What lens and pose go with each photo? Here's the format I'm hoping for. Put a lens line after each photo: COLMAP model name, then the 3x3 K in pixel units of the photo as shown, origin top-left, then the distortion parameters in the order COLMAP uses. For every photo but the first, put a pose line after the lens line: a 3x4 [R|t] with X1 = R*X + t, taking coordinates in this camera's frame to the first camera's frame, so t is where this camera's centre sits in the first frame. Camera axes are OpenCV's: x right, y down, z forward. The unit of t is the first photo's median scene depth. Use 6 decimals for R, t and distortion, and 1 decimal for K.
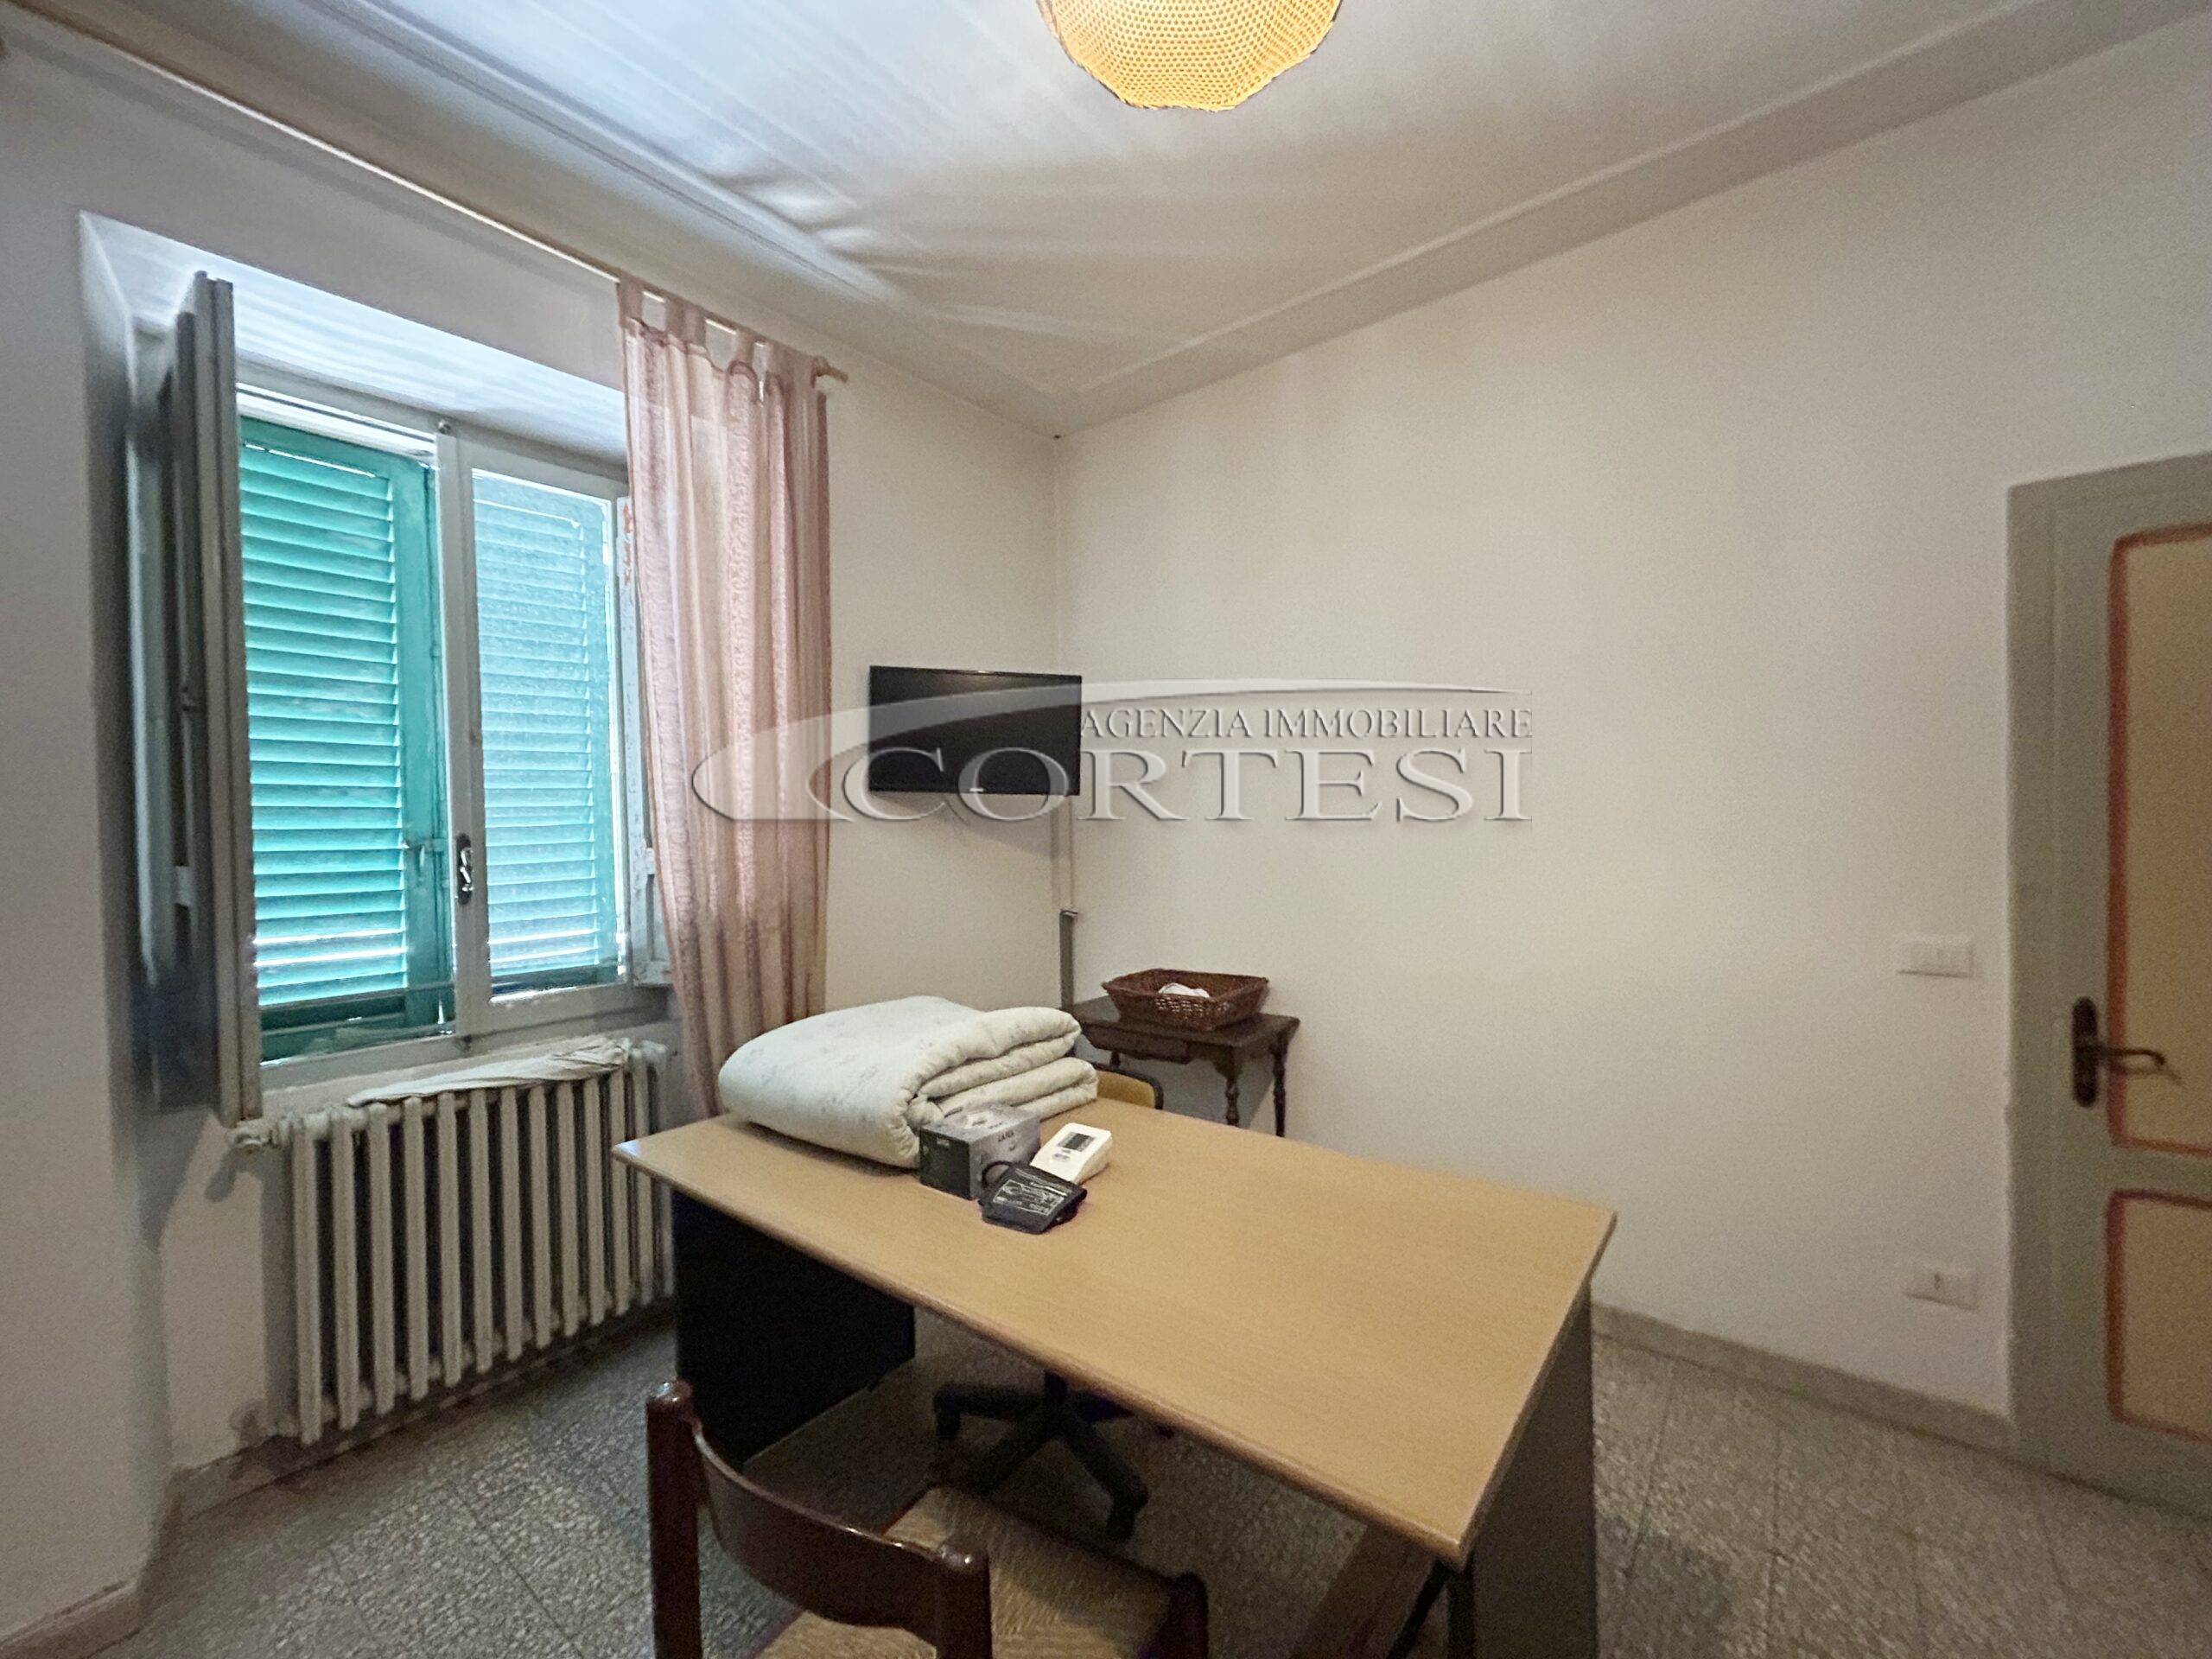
lens RADIAL K [[890.1, 0, 1109.5], [0, 890.1, 835.1], [0, 0, 1]] dist [-0.001204, 0.000276]
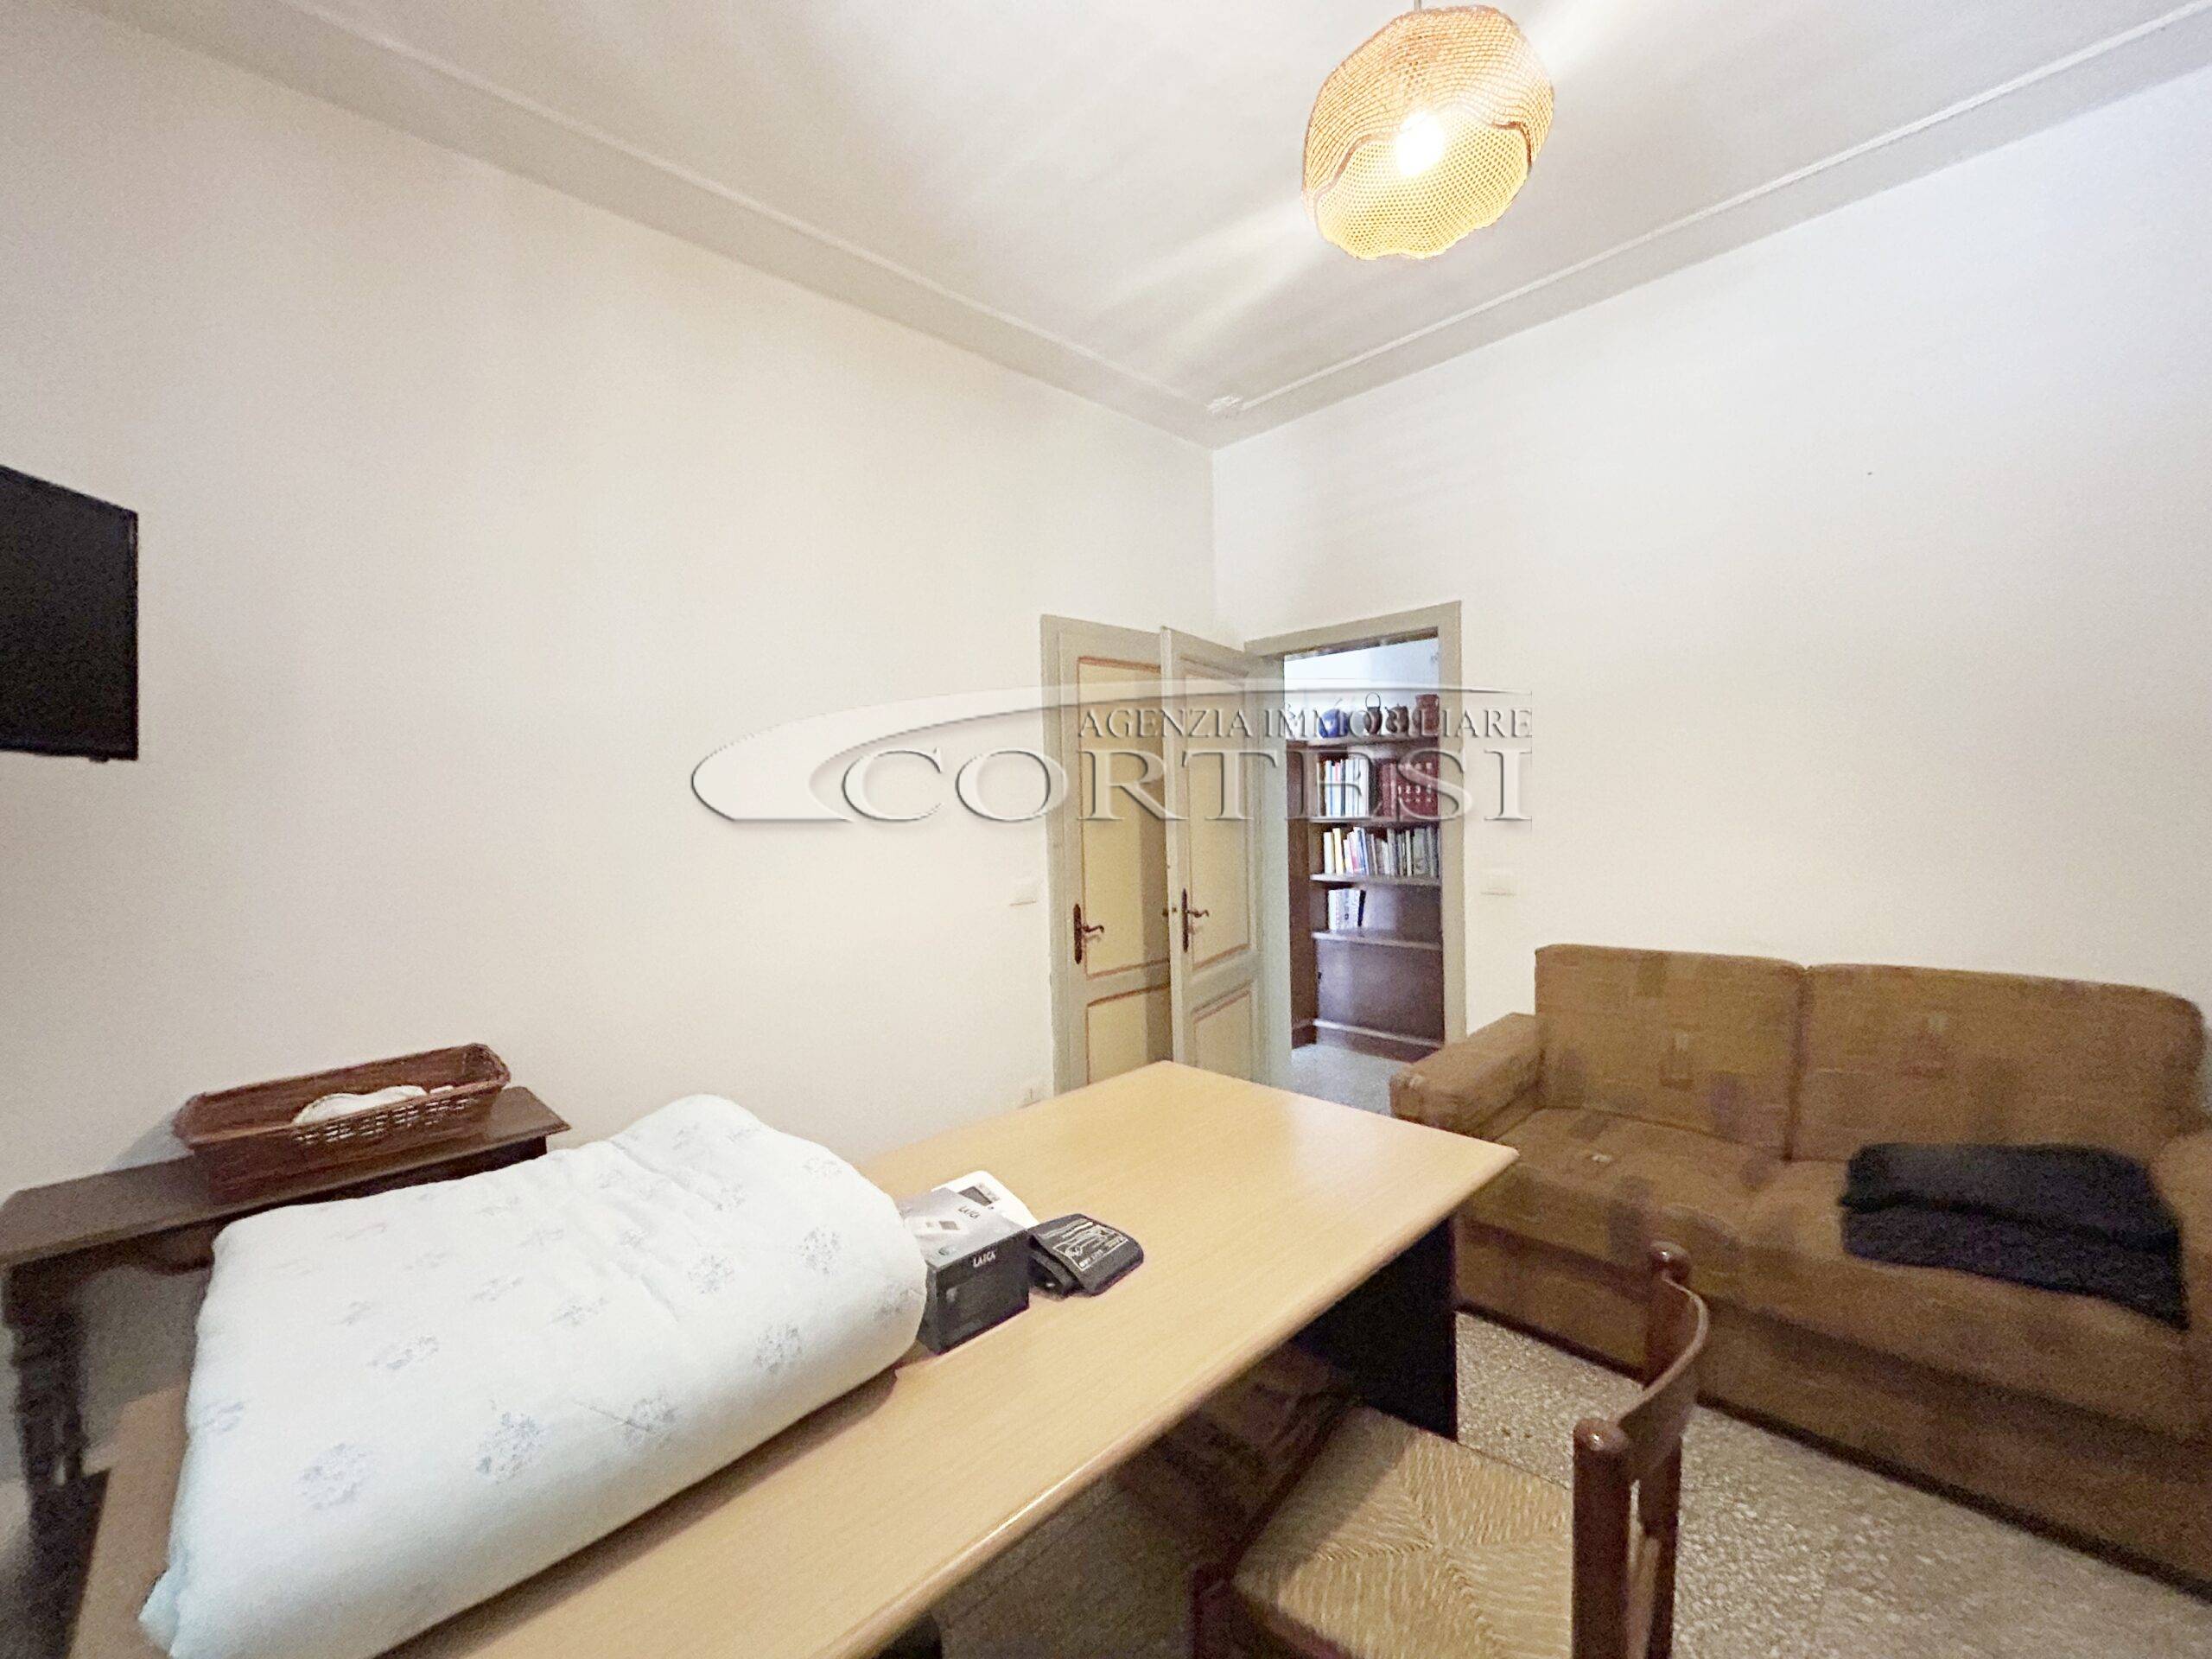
lens RADIAL K [[890.1, 0, 1109.5], [0, 890.1, 835.1], [0, 0, 1]] dist [-0.001204, 0.000276]
pose [[0.138303, -0.024923, 0.990076, -0.690263], [0.051775, 0.998498, 0.017903, 0.011894], [-0.989036, 0.048785, 0.139385, 0.654088]]
